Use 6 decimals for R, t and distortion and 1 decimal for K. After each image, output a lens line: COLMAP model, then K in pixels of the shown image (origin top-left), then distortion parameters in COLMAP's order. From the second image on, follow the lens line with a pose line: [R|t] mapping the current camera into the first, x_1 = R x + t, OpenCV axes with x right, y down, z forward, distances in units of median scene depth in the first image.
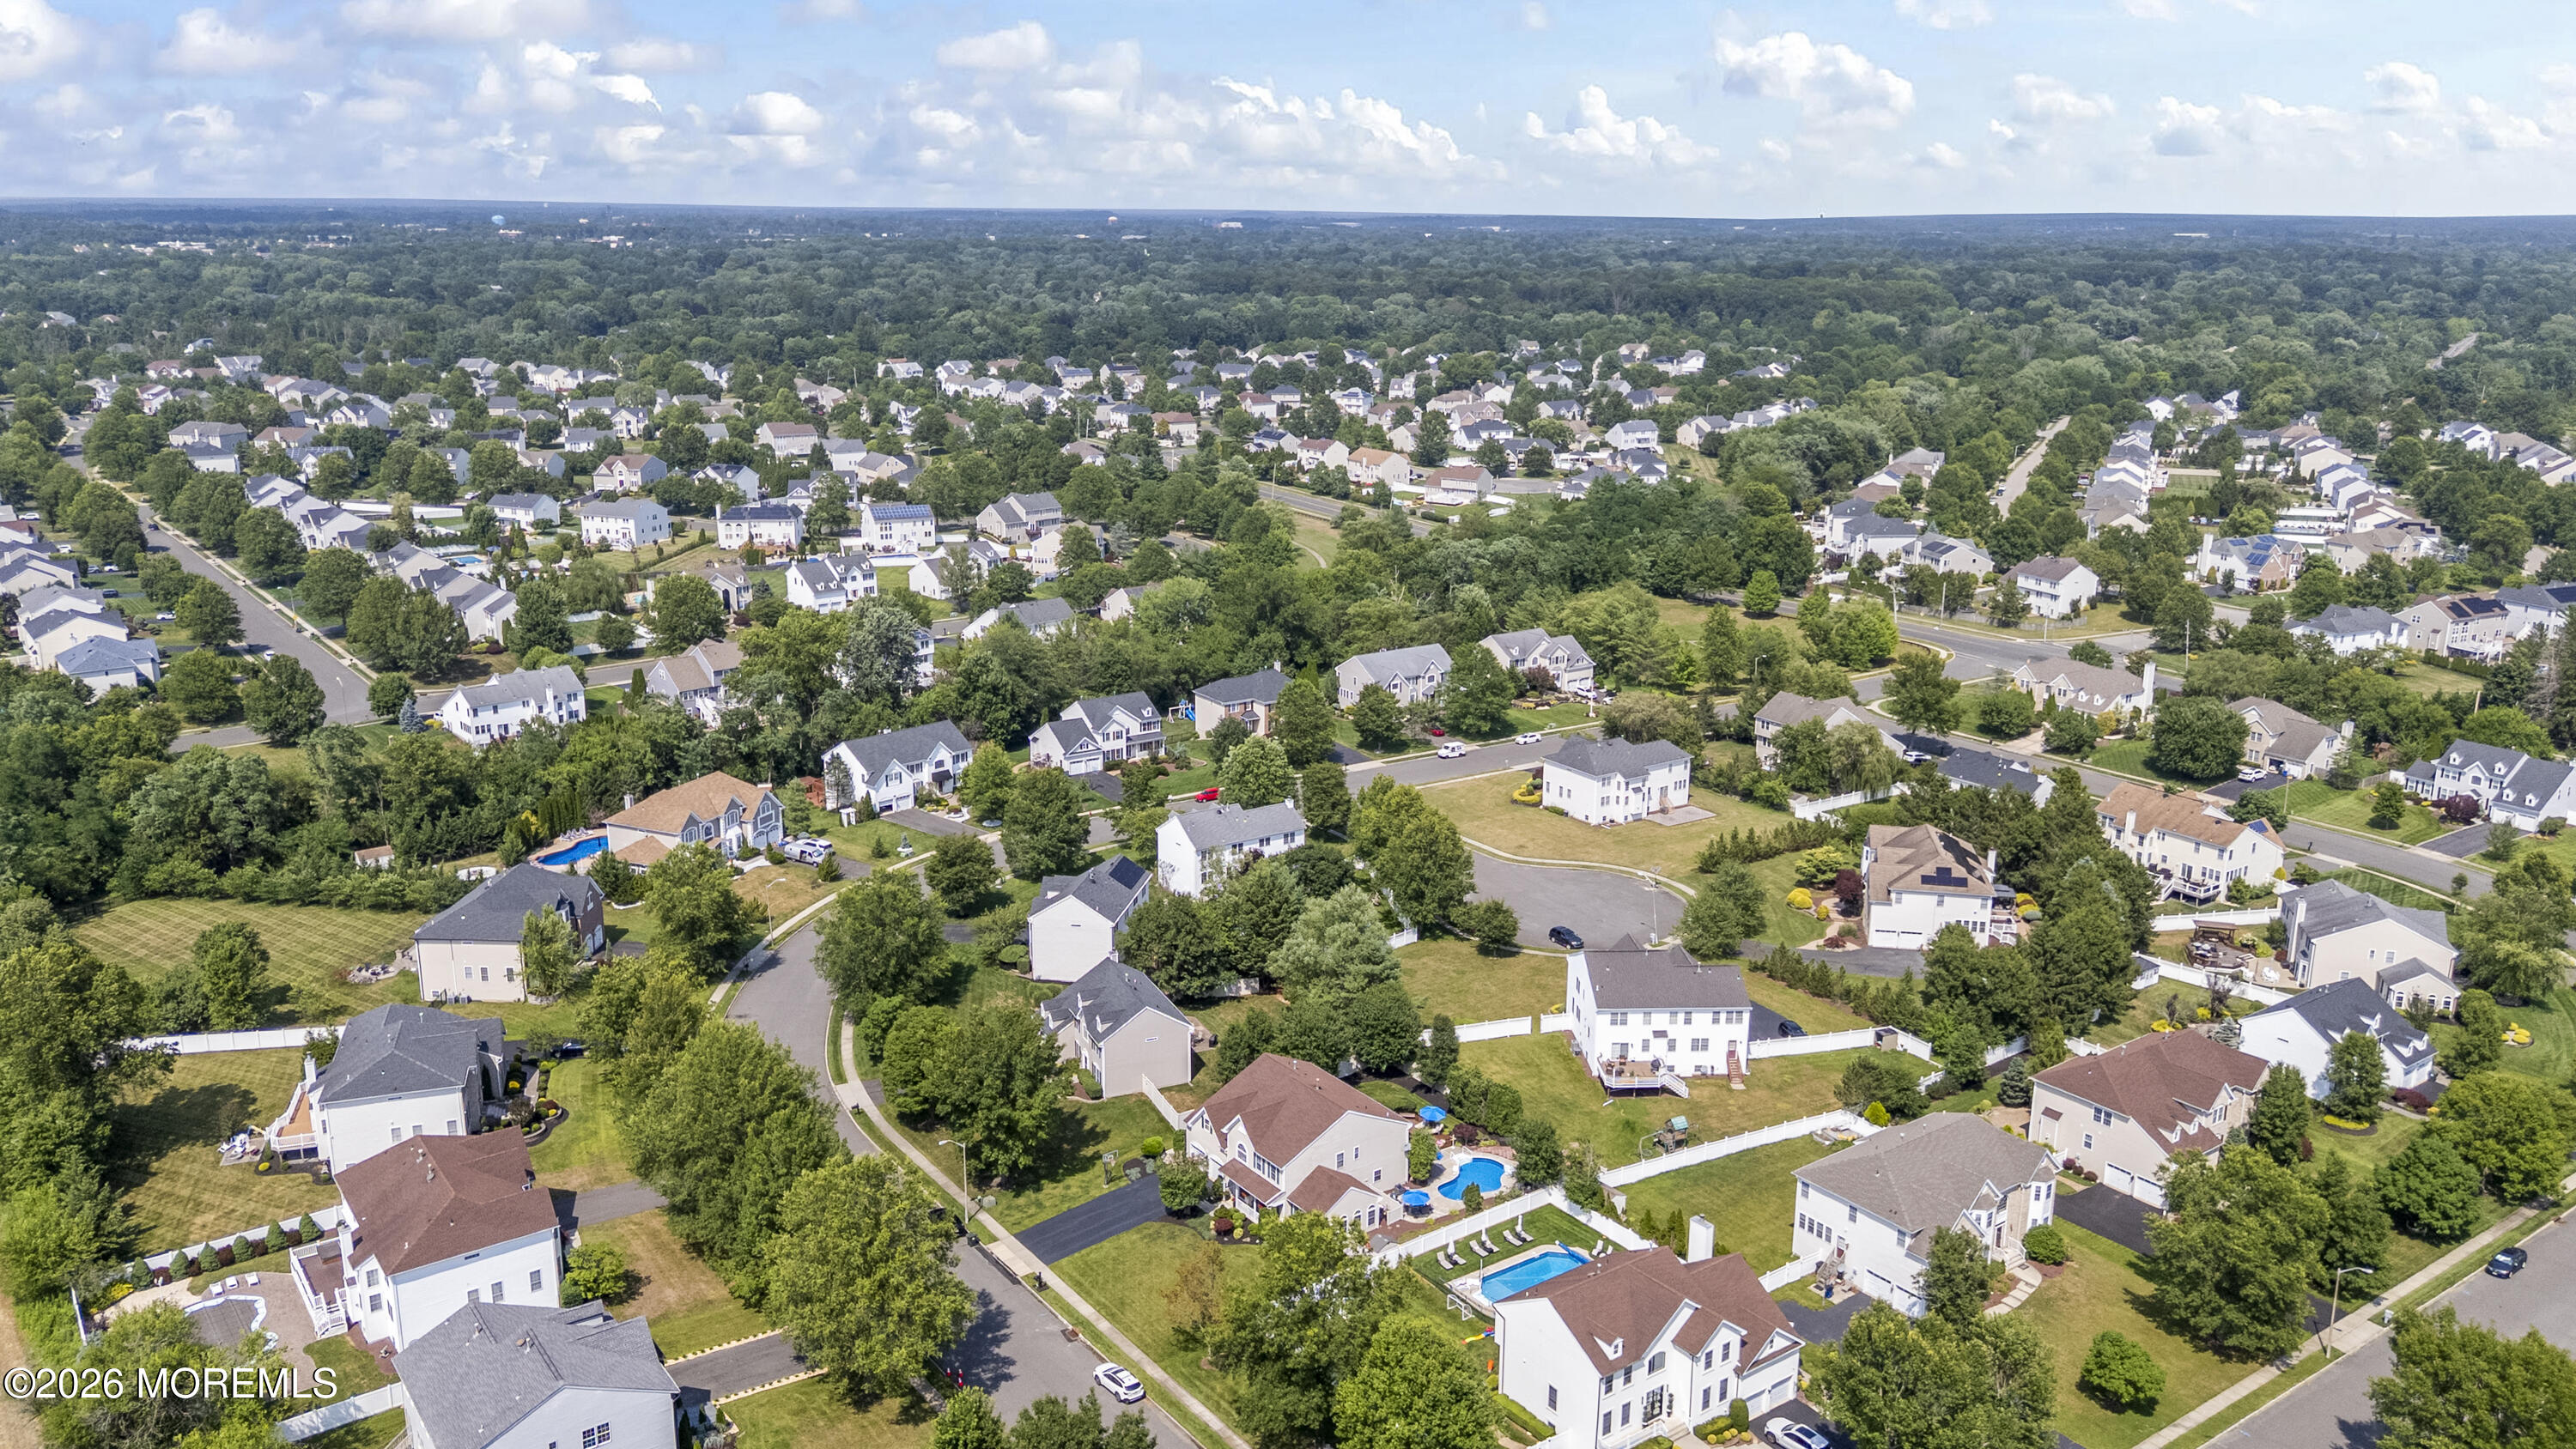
lens RADIAL K [[1921.7, 0, 1282.7], [0, 1921.7, 707.7], [0, 0, 1]] dist [0.109694, -0.140046]
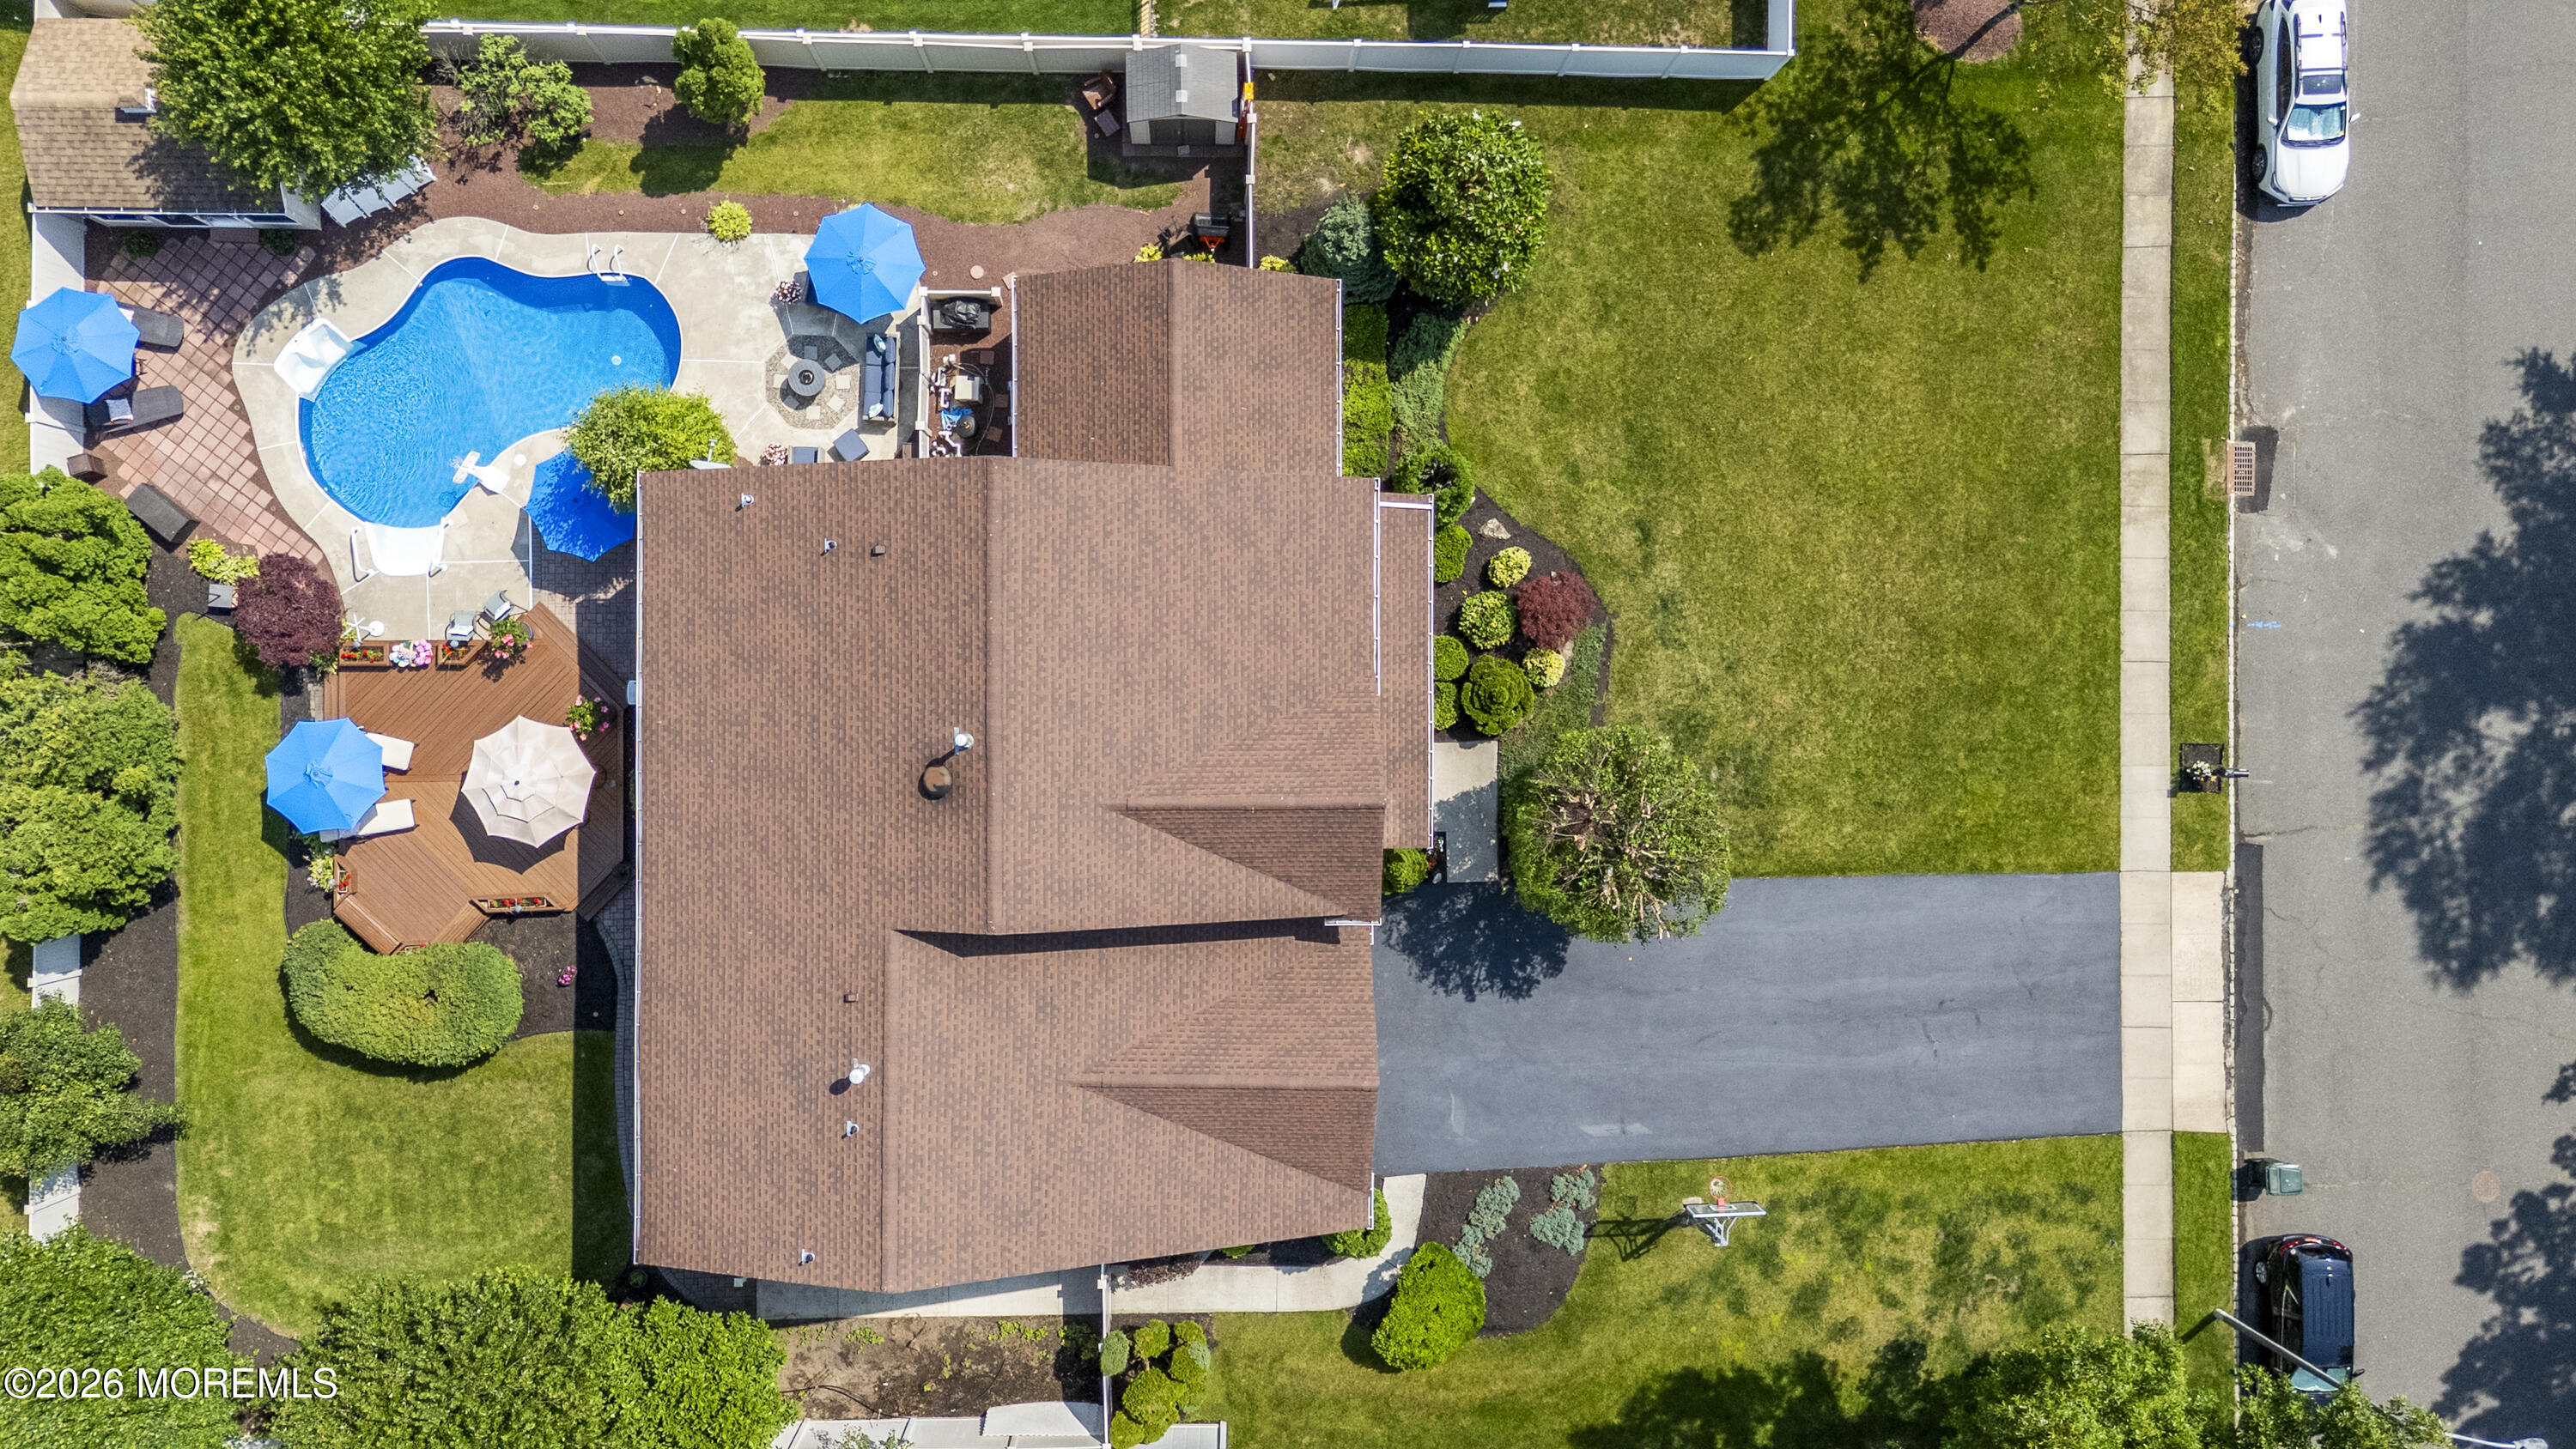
lens RADIAL K [[1921.7, 0, 1282.7], [0, 1921.7, 707.7], [0, 0, 1]] dist [0.109694, -0.140046]
pose [[-0.809843, -0.585863, -0.030325, -0.000521], [0.106724, -0.197959, 0.974383, 0.002925], [-0.576857, 0.785861, 0.222841, 0.709123]]
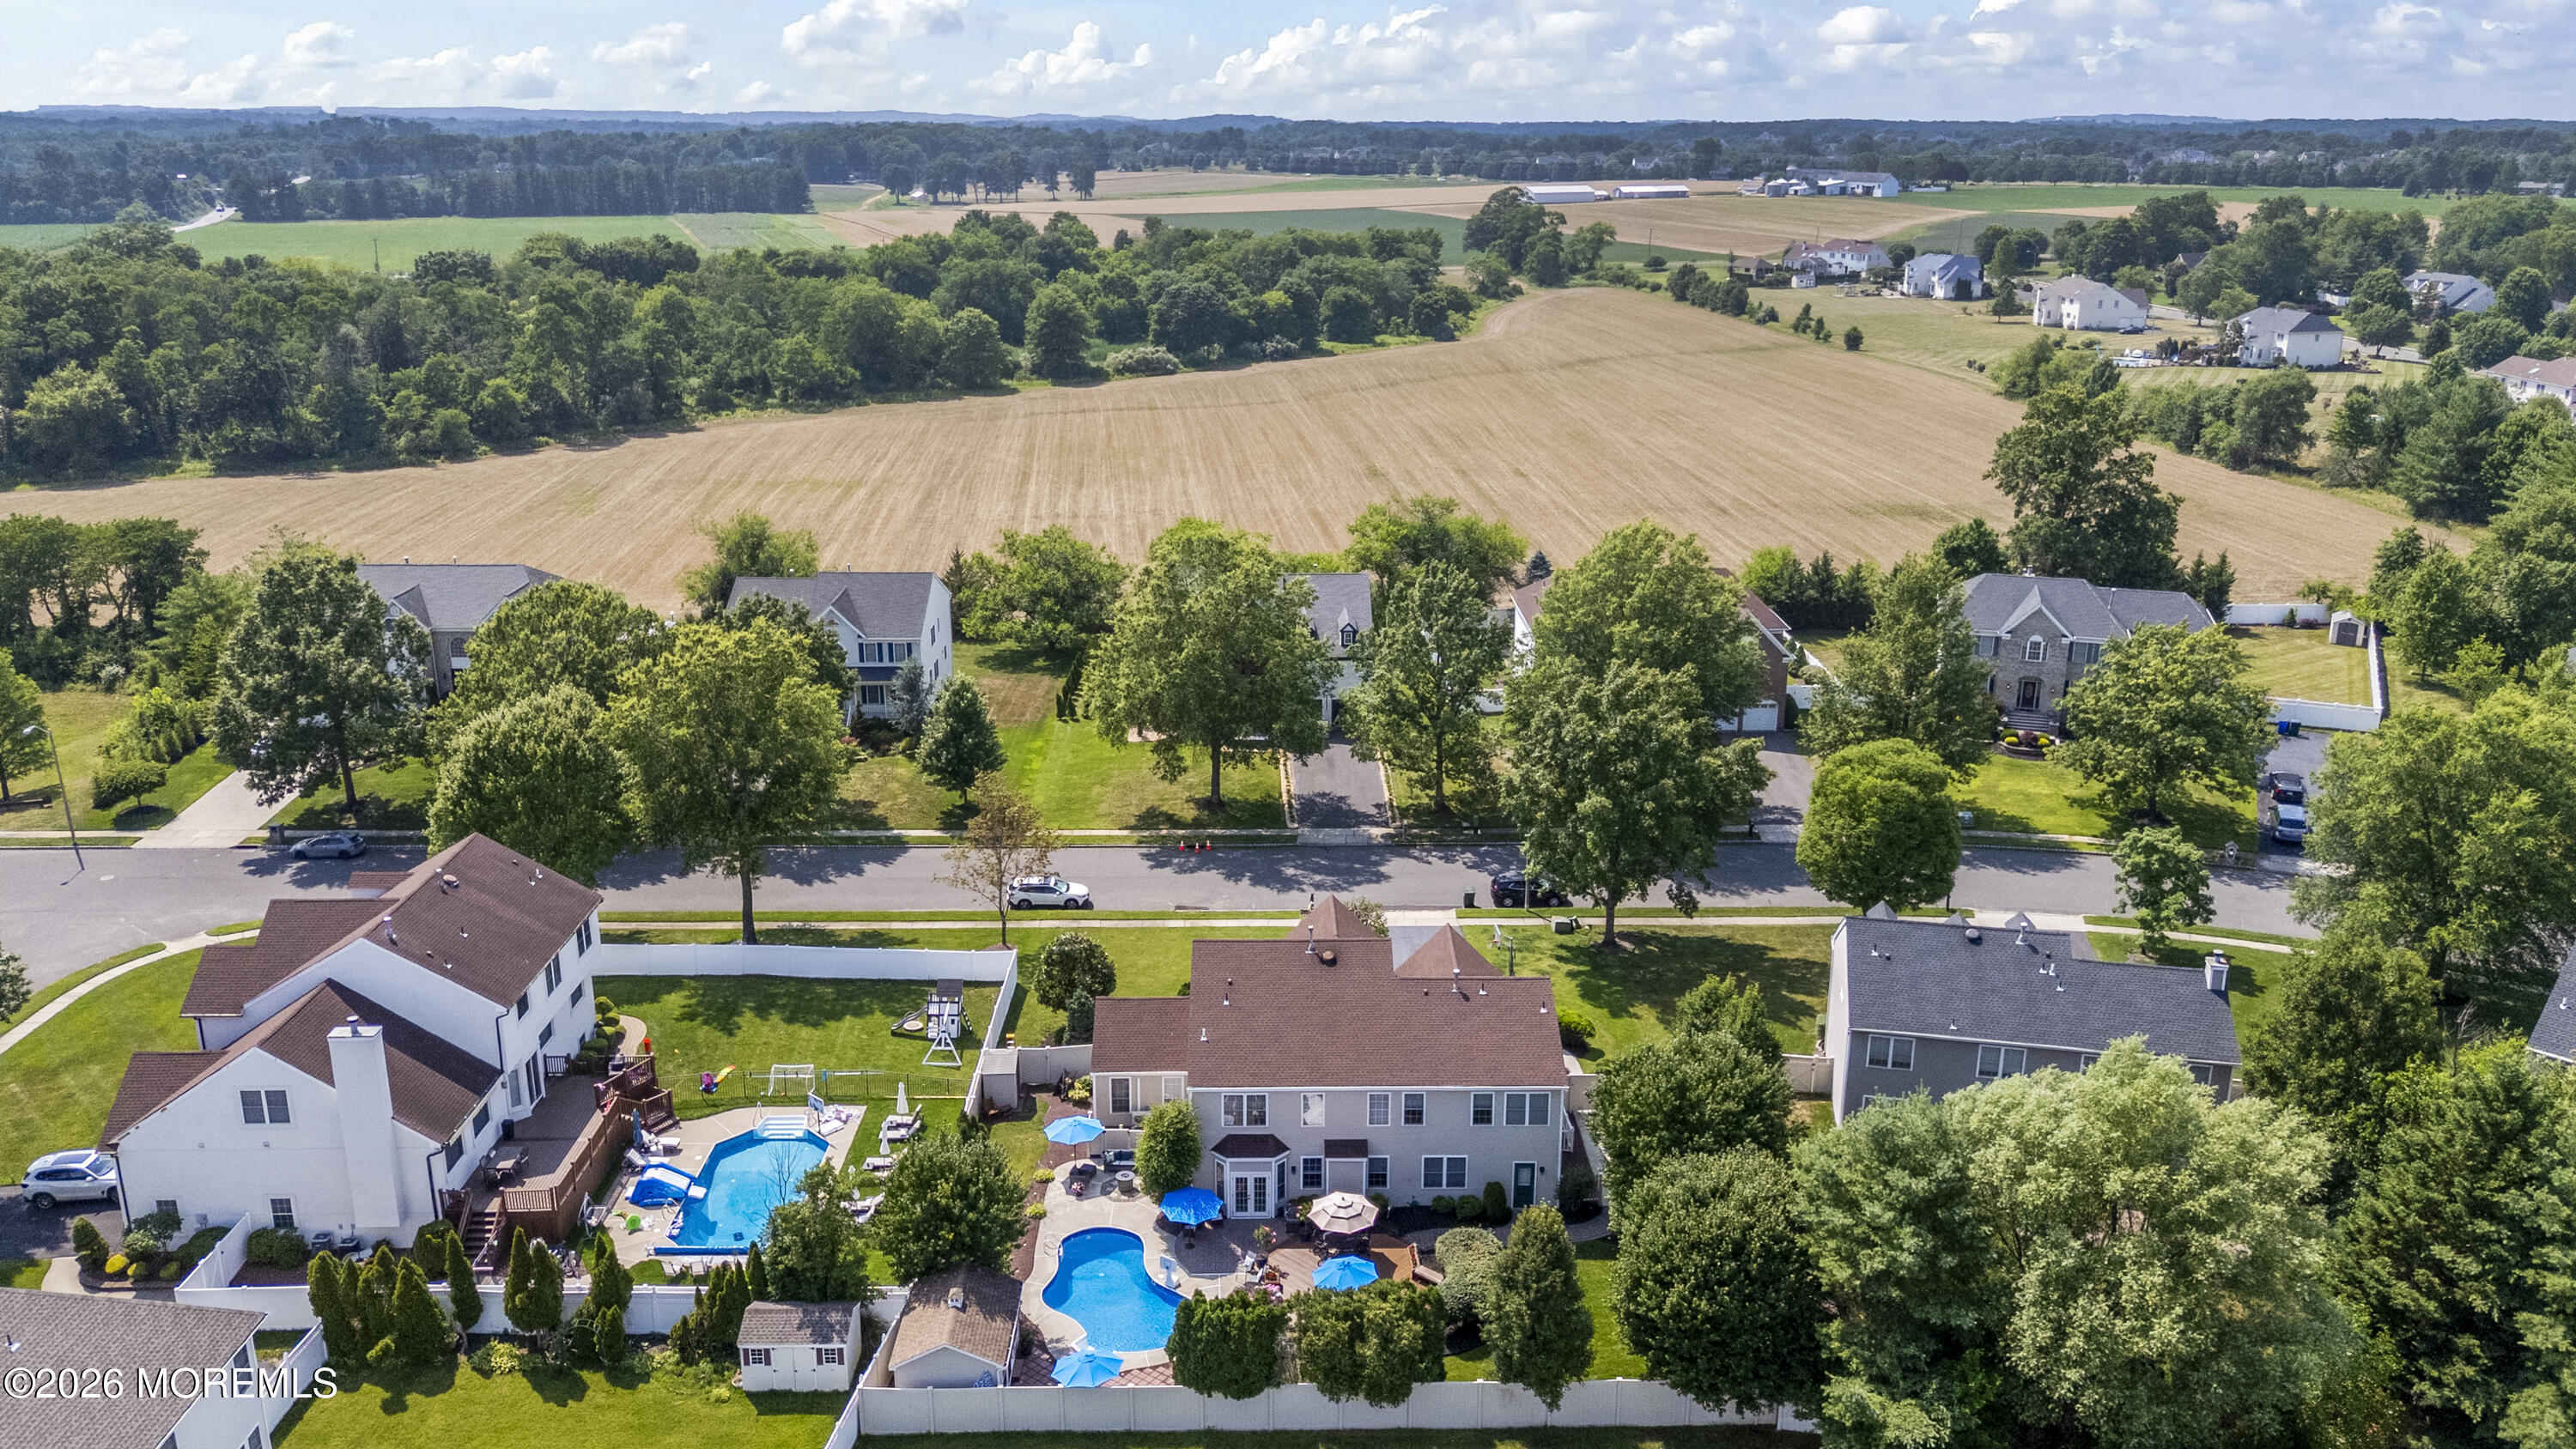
lens RADIAL K [[1930.3, 0, 1281.8], [0, 1930.3, 721.5], [0, 0, 1]] dist [0.083263, -0.089151]
pose [[-0.573684, 0.231451, -0.785695, 0.297364], [-0.208834, 0.886211, 0.413544, -0.040018], [0.792007, 0.401324, -0.460071, 0.907882]]
